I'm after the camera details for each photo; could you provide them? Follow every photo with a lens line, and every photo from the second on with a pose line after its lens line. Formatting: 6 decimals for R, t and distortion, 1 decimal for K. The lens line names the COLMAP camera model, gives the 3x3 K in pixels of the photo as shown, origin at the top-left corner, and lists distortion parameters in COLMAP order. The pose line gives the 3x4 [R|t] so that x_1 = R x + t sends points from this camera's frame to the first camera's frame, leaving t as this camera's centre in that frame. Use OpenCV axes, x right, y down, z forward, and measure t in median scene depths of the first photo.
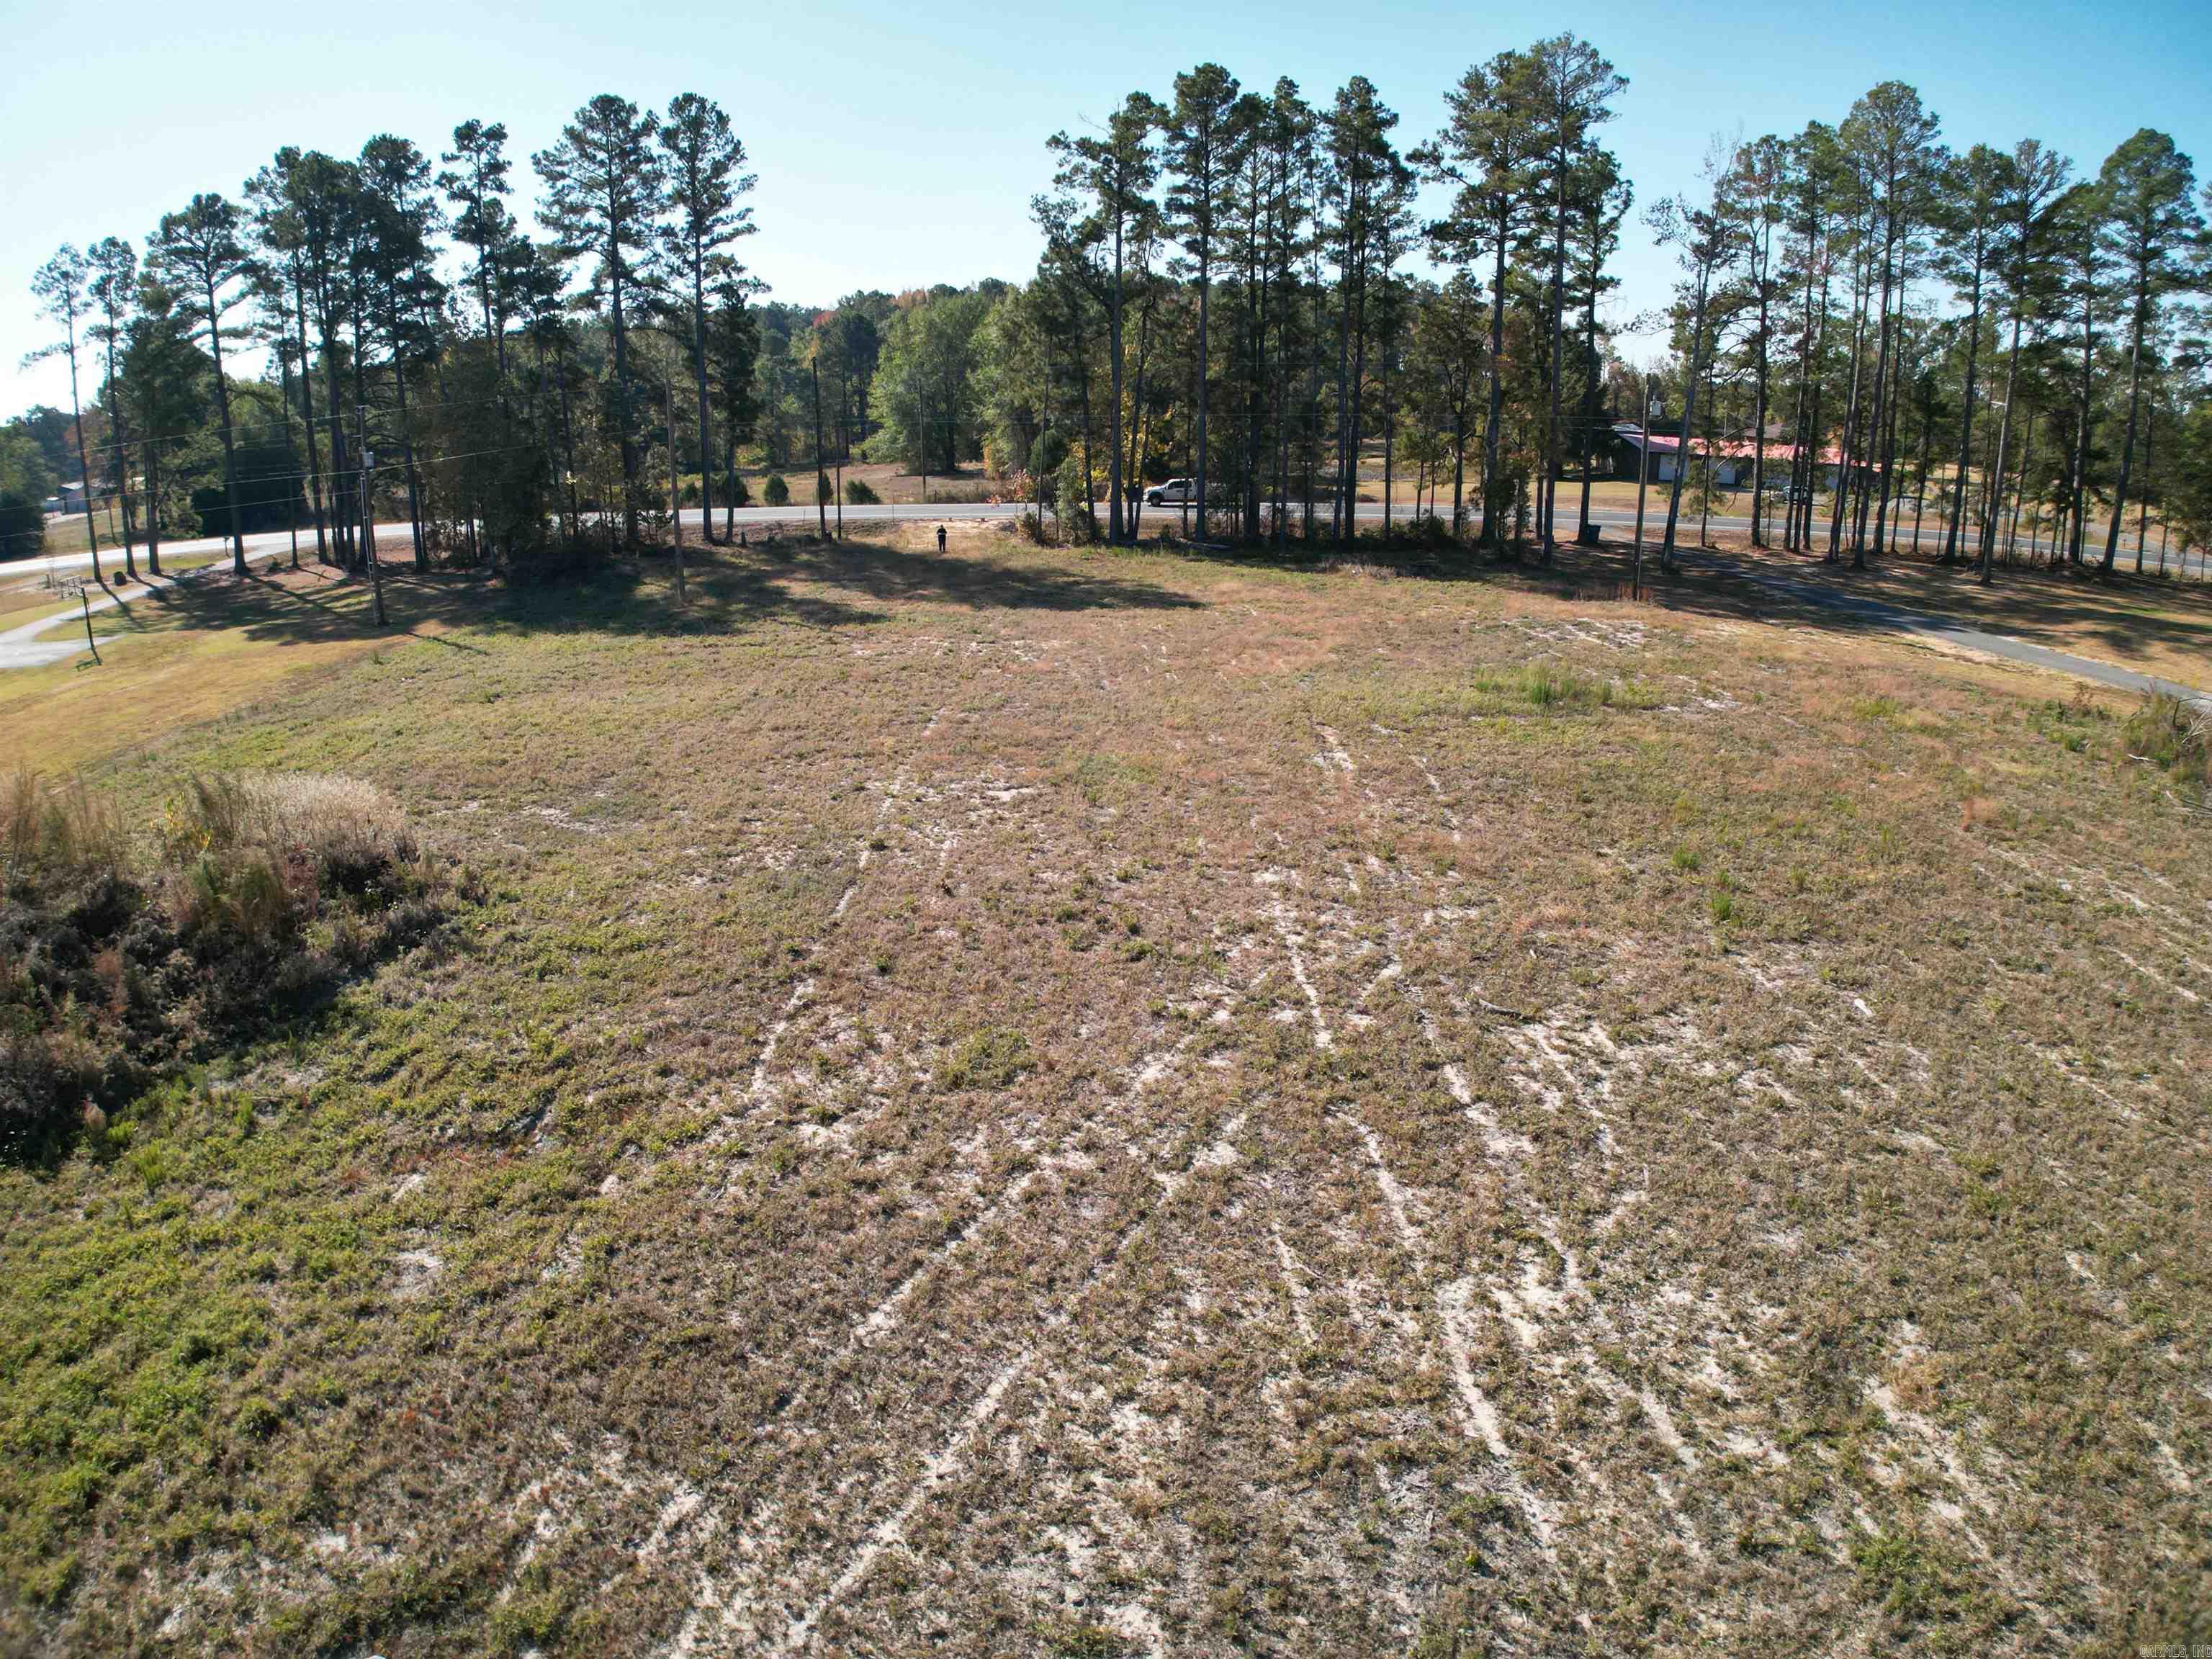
lens RADIAL K [[1295.8, 0, 1104.8], [0, 1295.8, 854.1], [0, 0, 1]] dist [-0.185996, 0.023421]
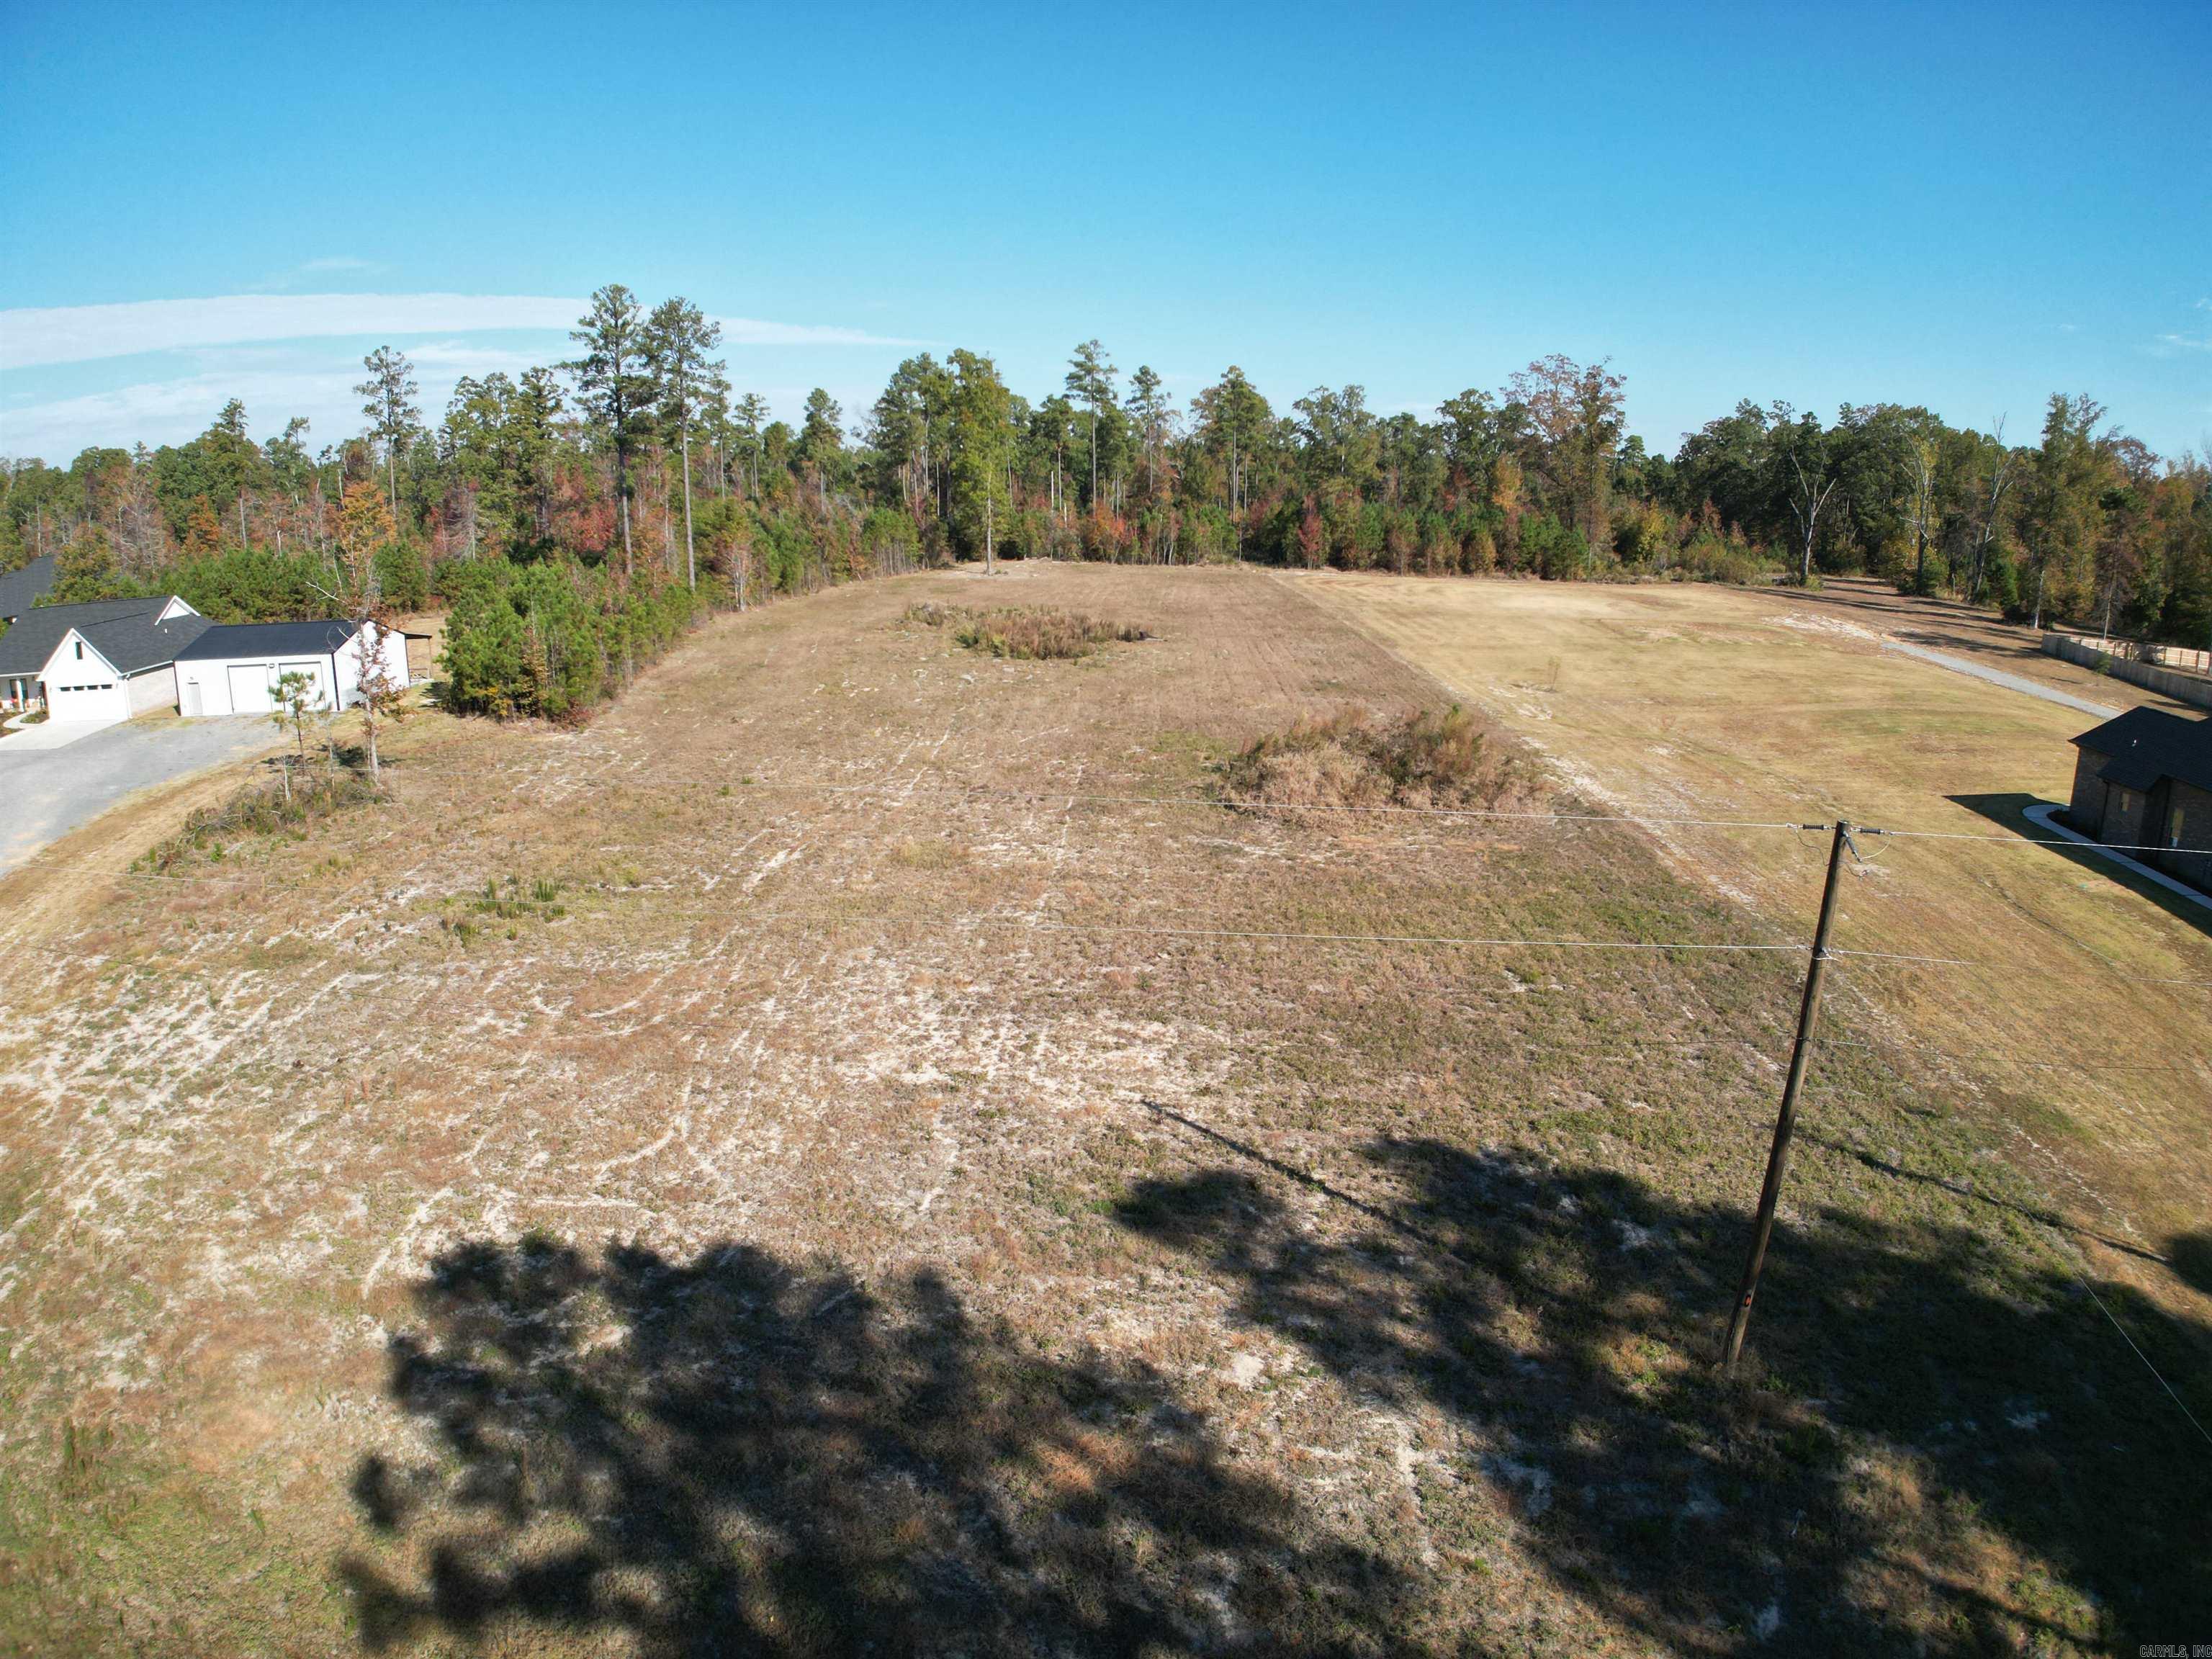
lens RADIAL K [[1312.1, 0, 1106.2], [0, 1312.1, 855.4], [0, 0, 1]] dist [-0.168857, 0.001768]
pose [[-0.998164, -0.022829, 0.056099, -0.431852], [0.014725, 0.806980, 0.590396, -1.431846], [-0.058749, 0.590138, -0.805162, 3.211242]]
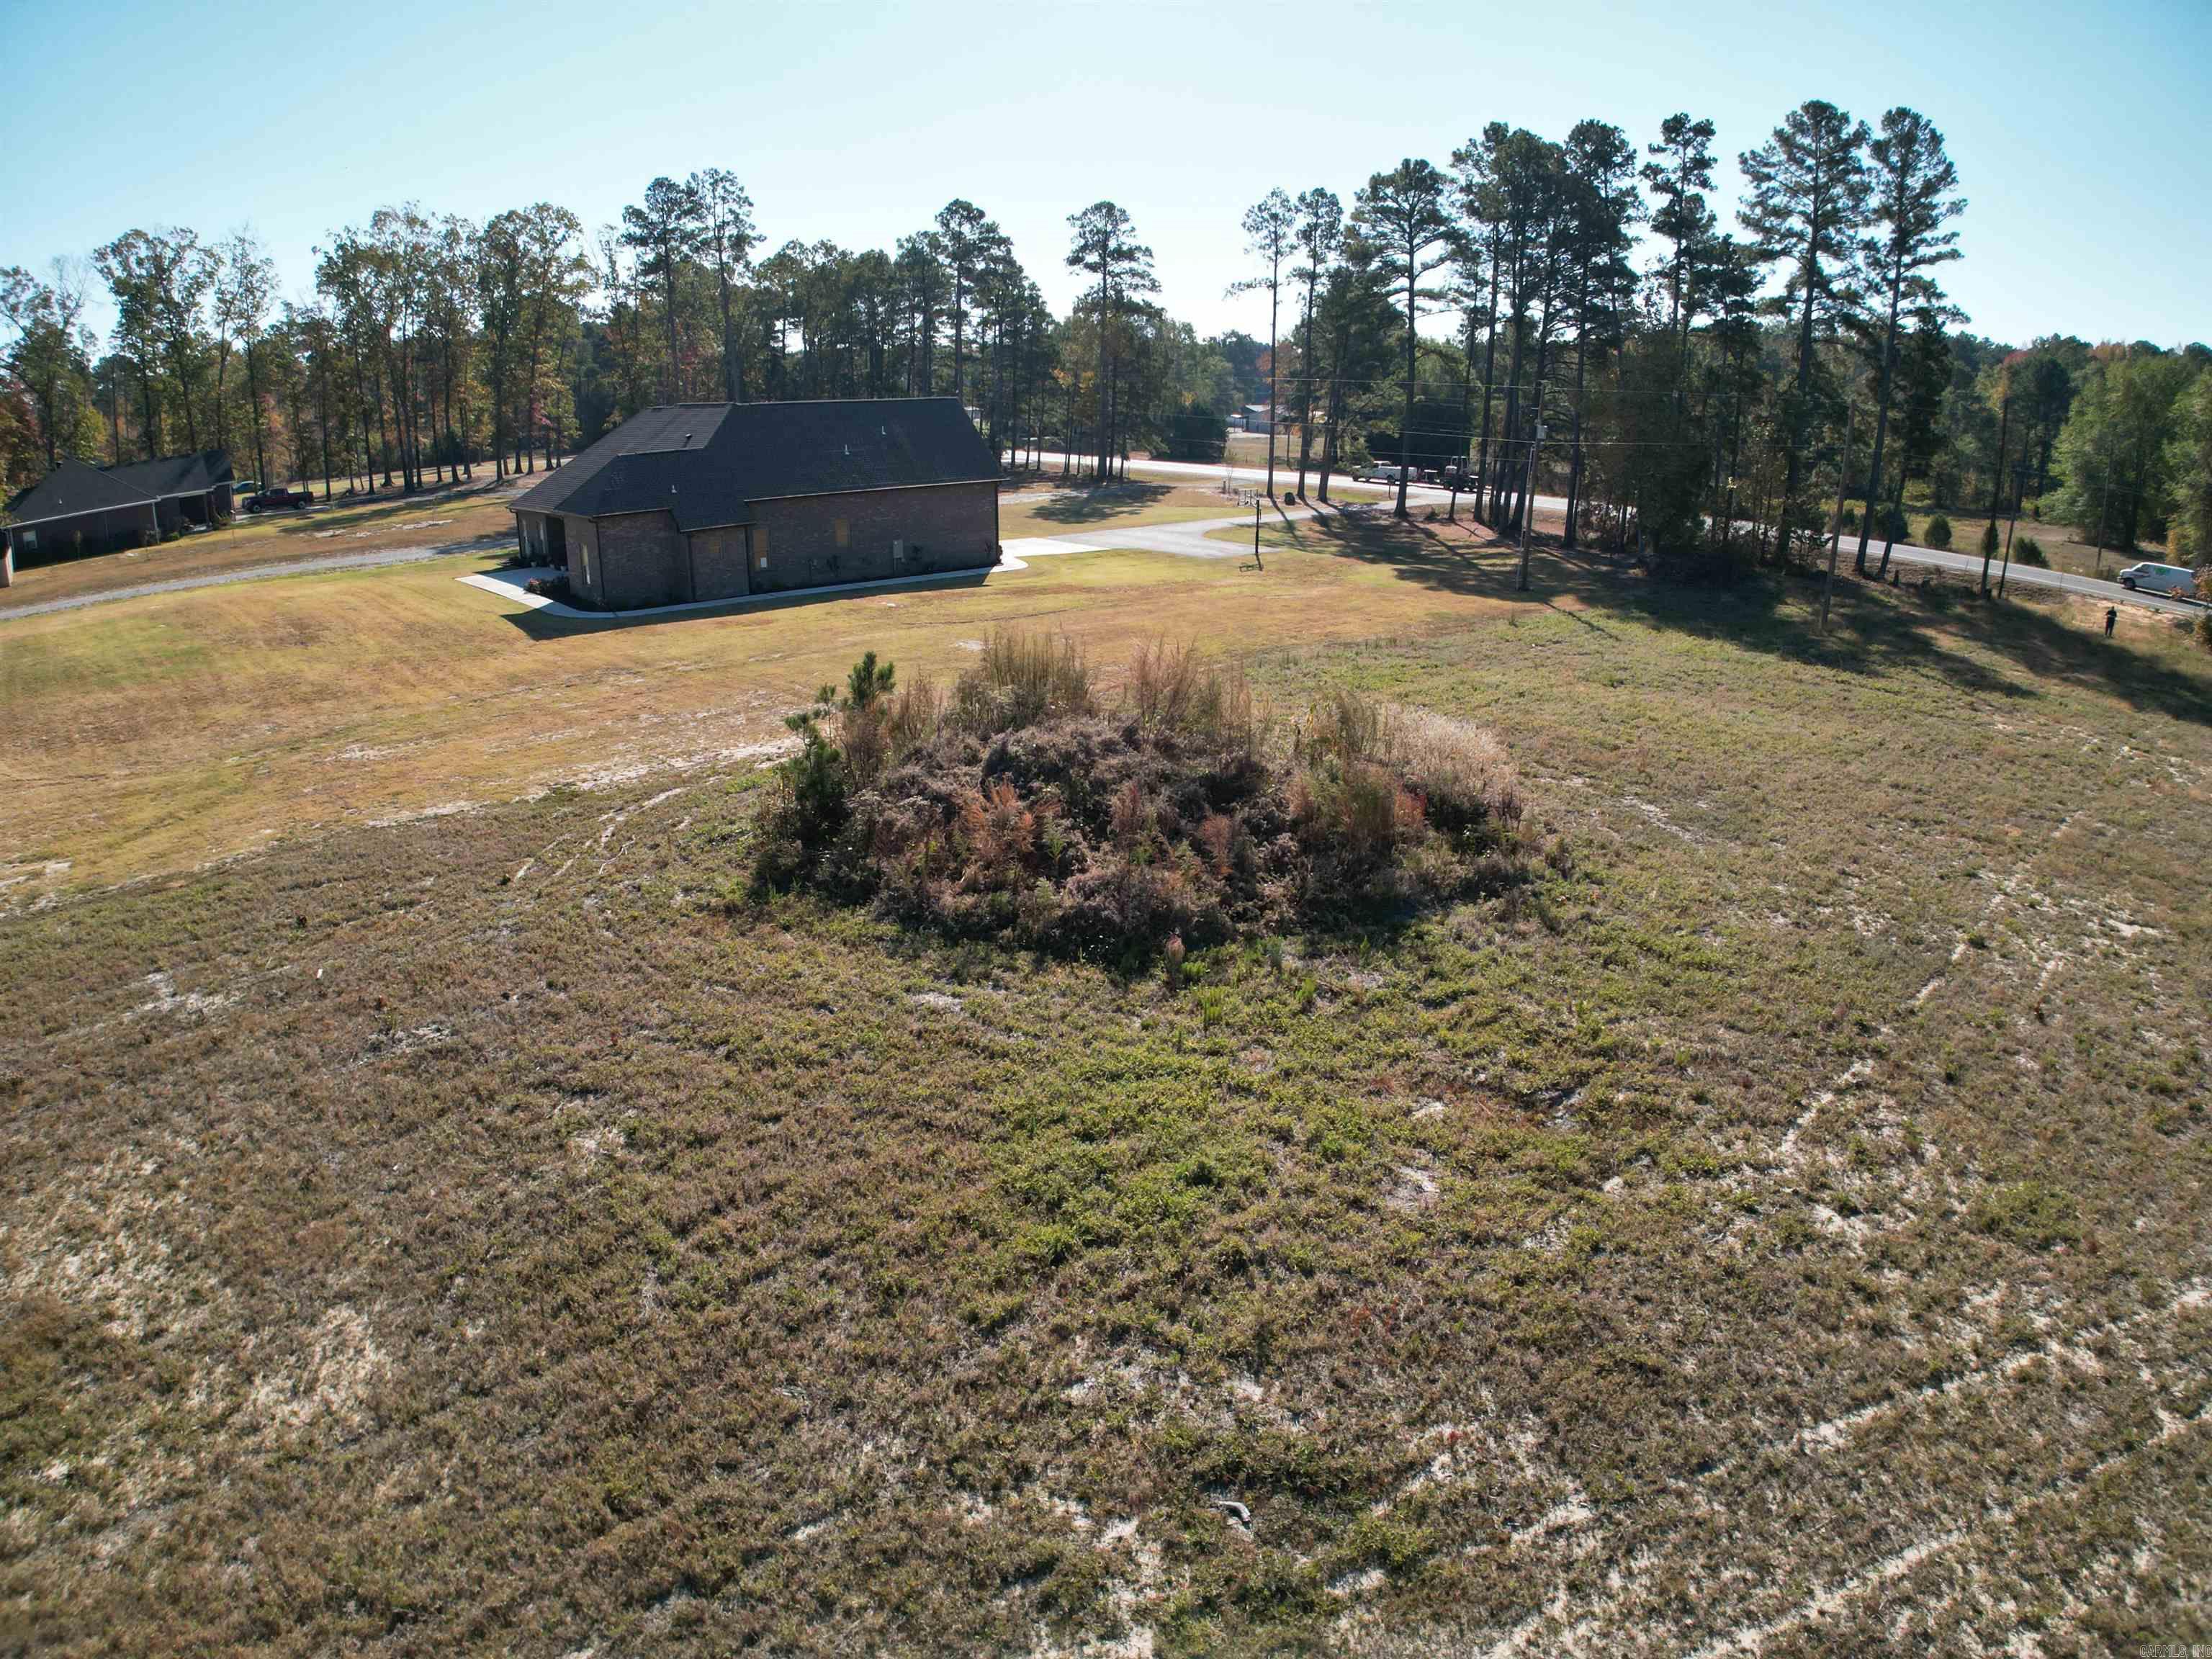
lens RADIAL K [[1286.9, 0, 1076.1], [0, 1286.9, 843.5], [0, 0, 1]] dist [-0.181695, 0.023826]
pose [[0.646400, 0.265353, -0.715371, -0.029109], [-0.266470, 0.957051, 0.114221, 0.003489], [0.714956, 0.116793, 0.689346, -0.014528]]
